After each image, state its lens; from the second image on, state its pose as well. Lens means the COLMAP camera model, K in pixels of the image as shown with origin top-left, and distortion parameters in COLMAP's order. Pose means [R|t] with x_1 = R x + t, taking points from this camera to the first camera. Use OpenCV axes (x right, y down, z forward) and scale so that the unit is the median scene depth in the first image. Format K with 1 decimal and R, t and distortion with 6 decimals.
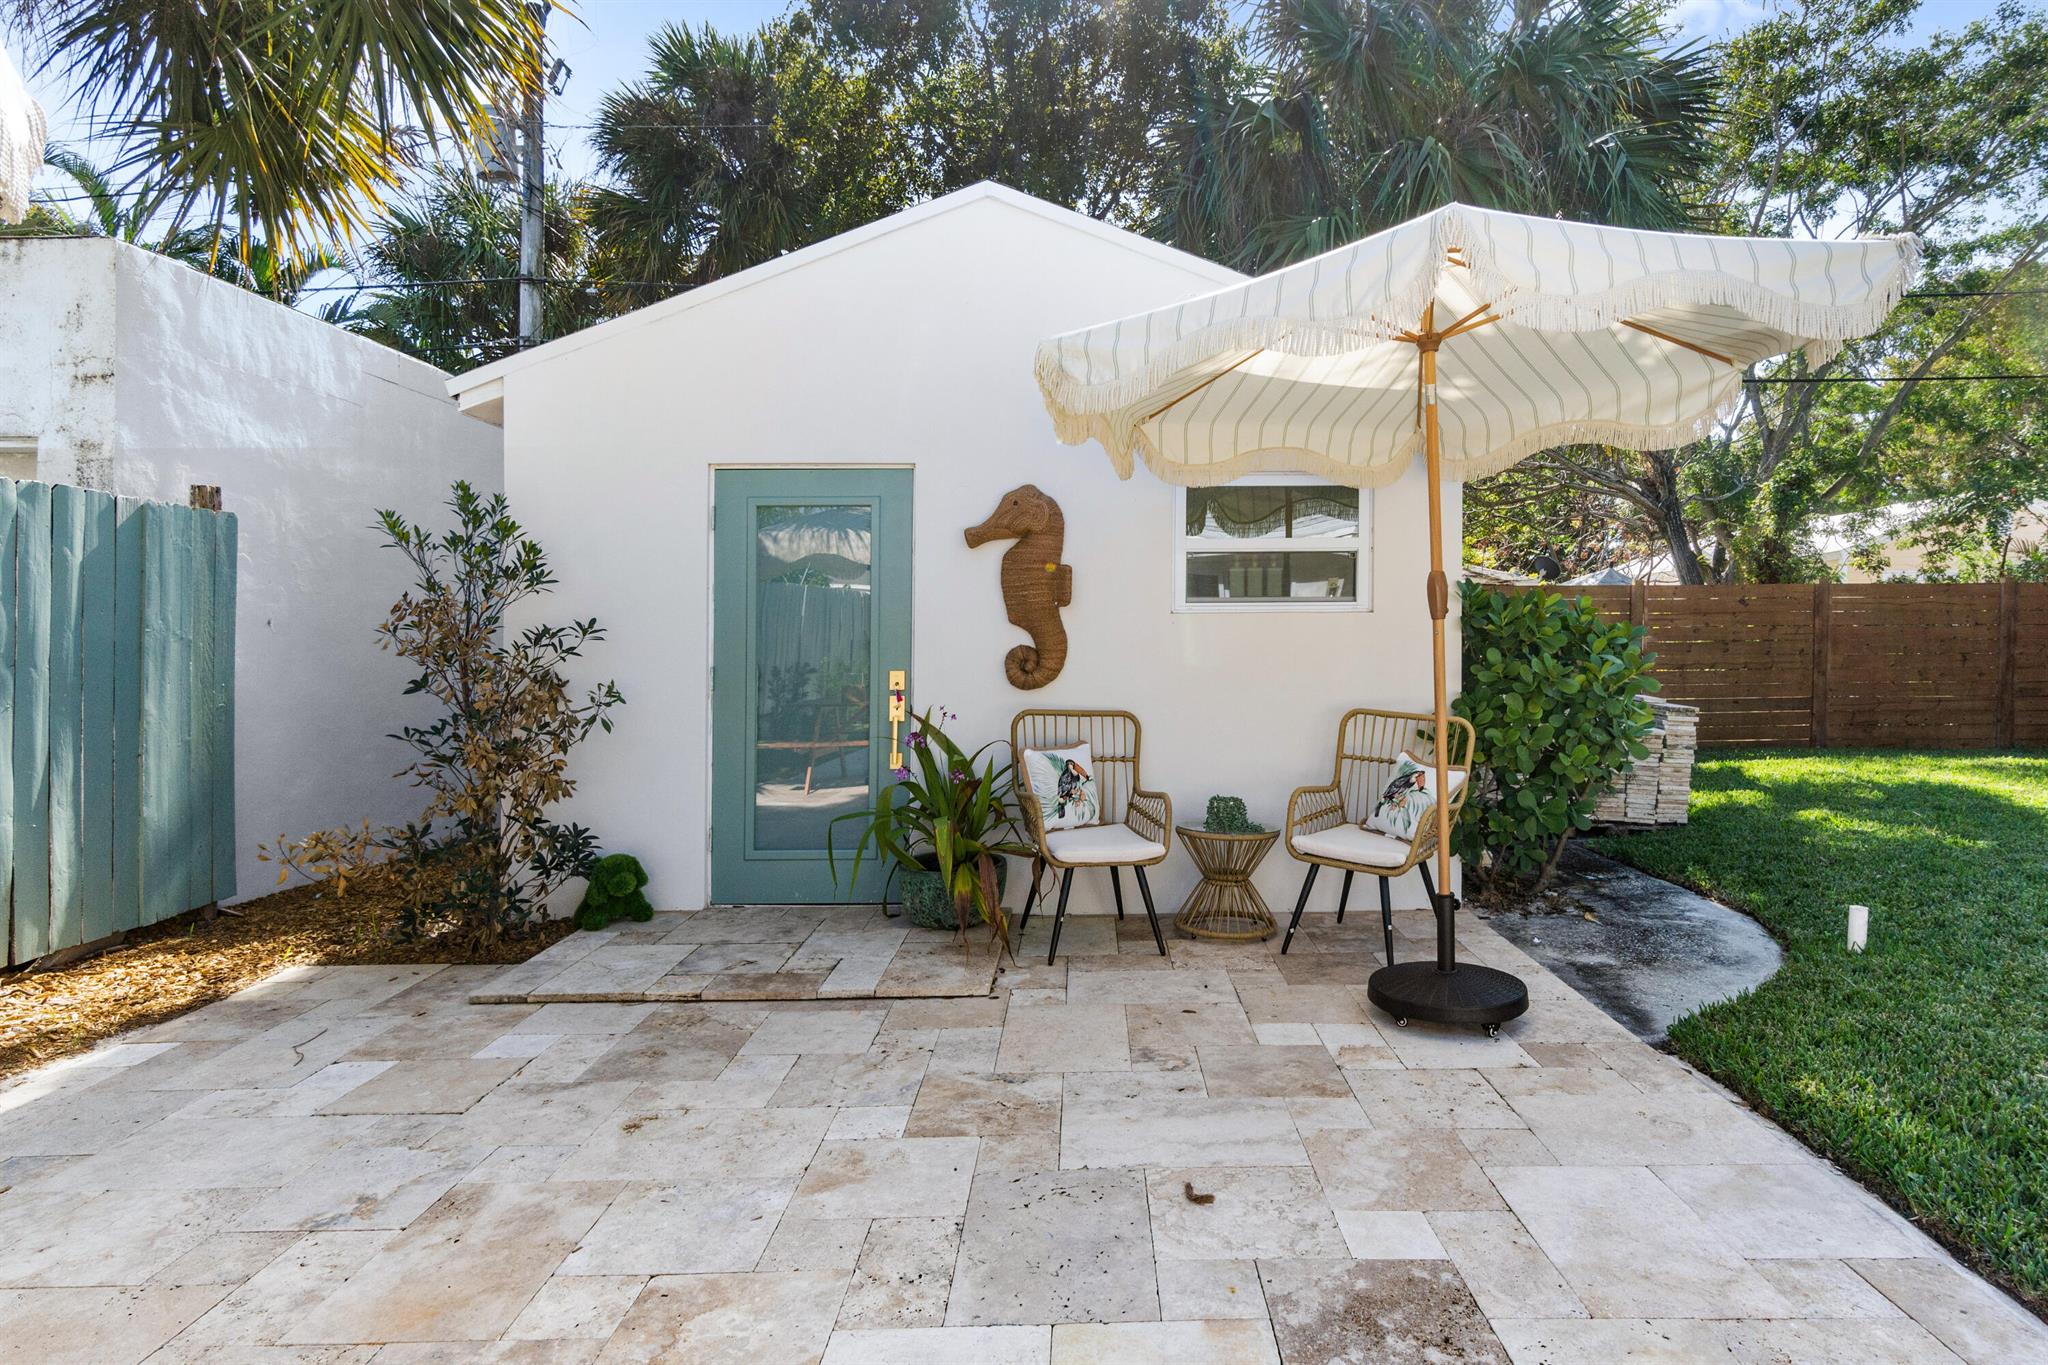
lens RADIAL K [[1096.8, 0, 1028.2], [0, 1096.8, 620.3], [0, 0, 1]] dist [0.002579, 0.000251]
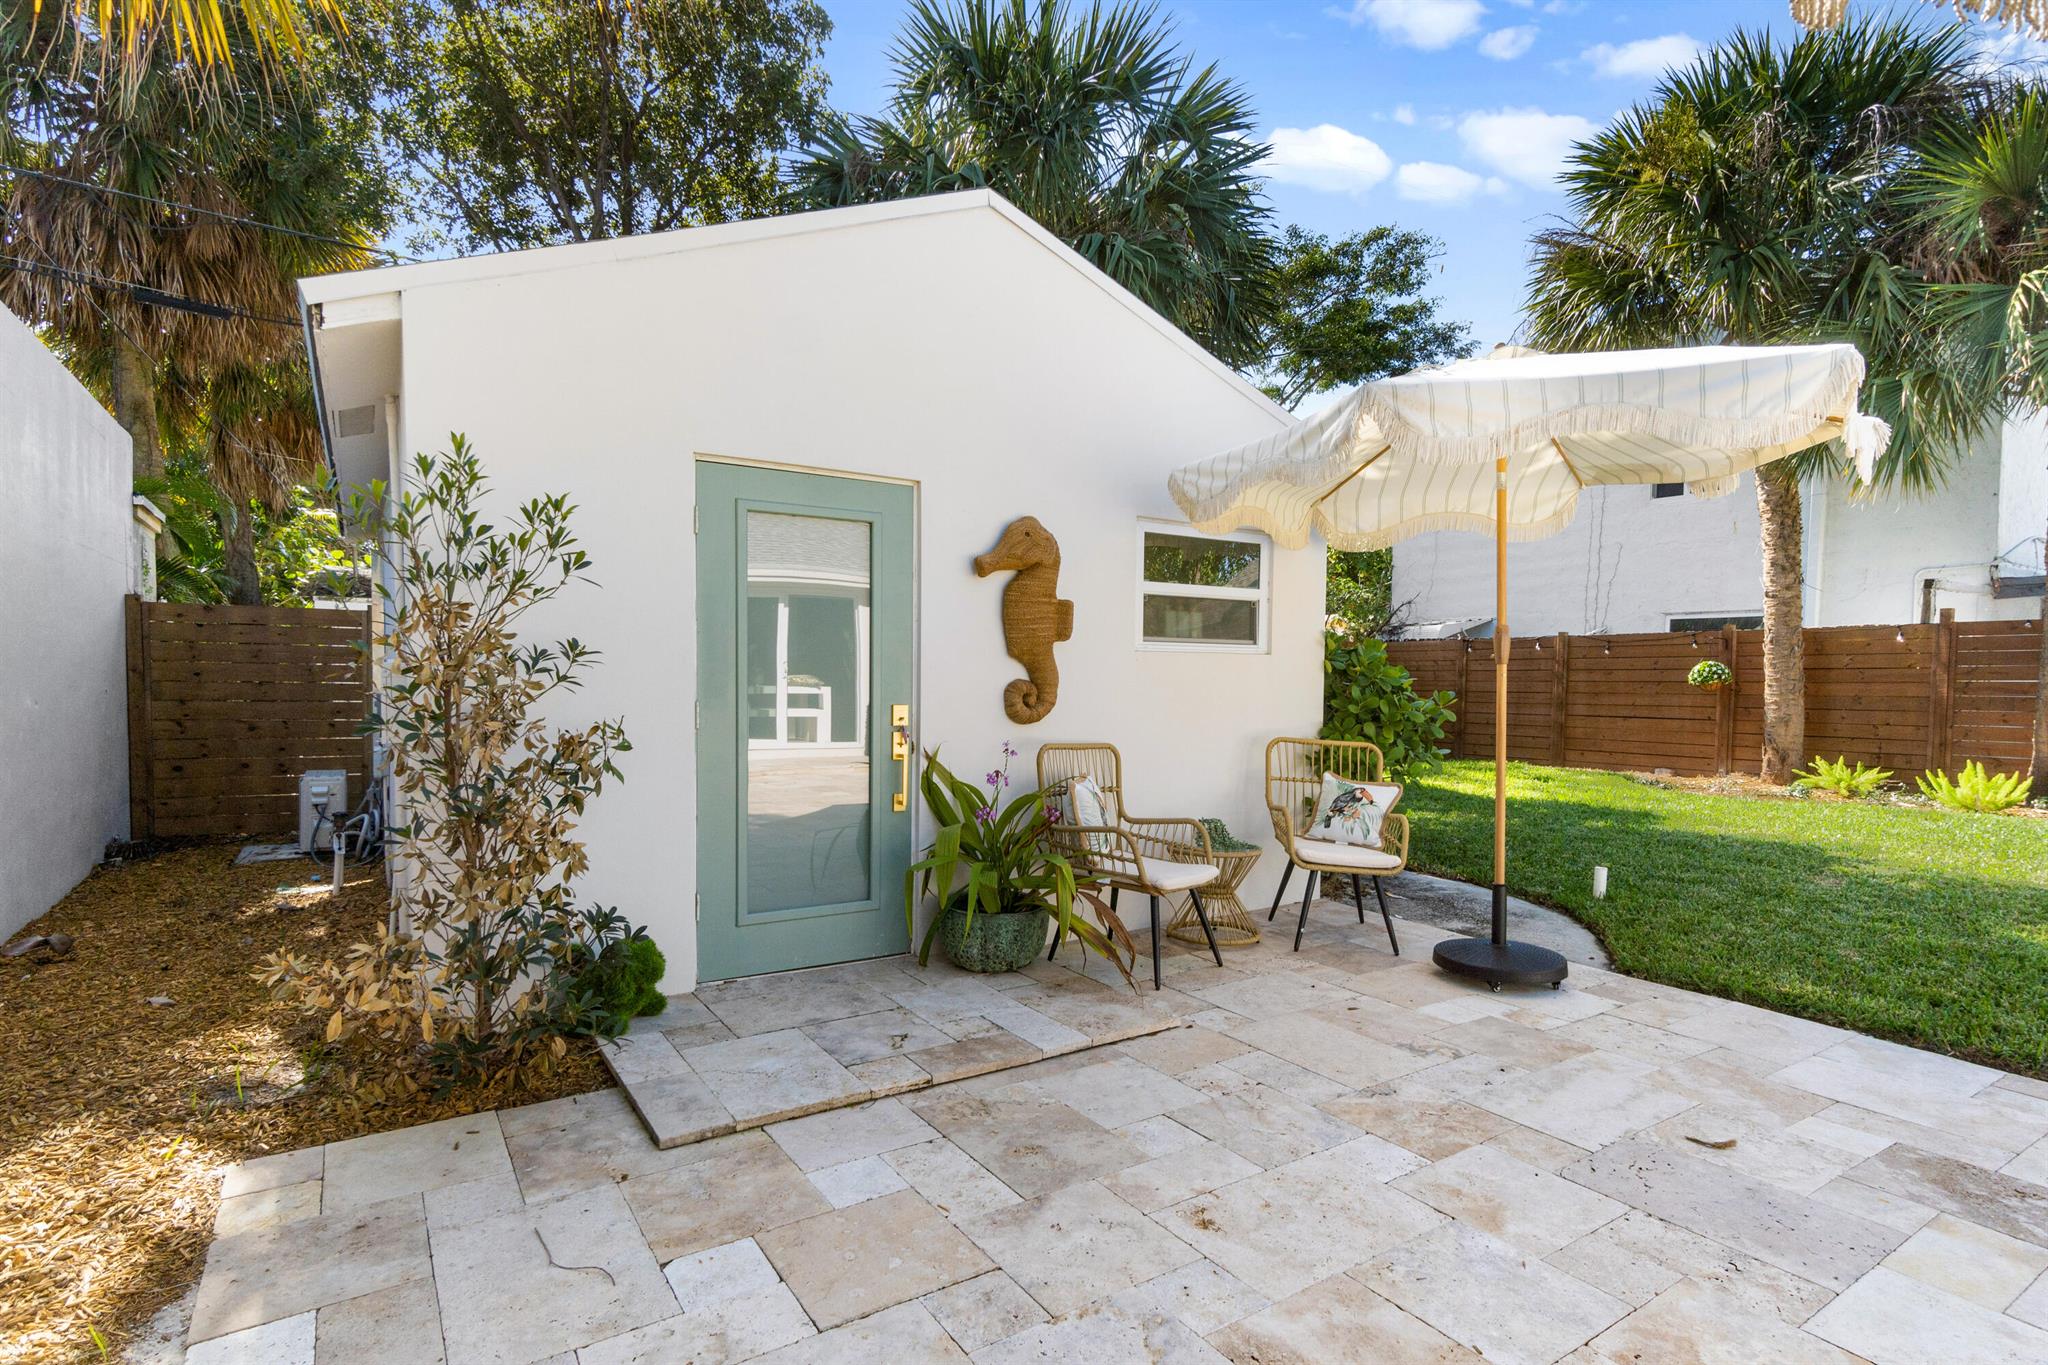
lens RADIAL K [[1029.5, 0, 1021.1], [0, 1029.5, 707.4], [0, 0, 1]] dist [0.002161, 0.000362]
pose [[0.848752, -0.002002, 0.528787, -0.558680], [-0.025411, 0.998683, 0.044568, 0.007859], [-0.528180, -0.051265, 0.847584, 0.240181]]
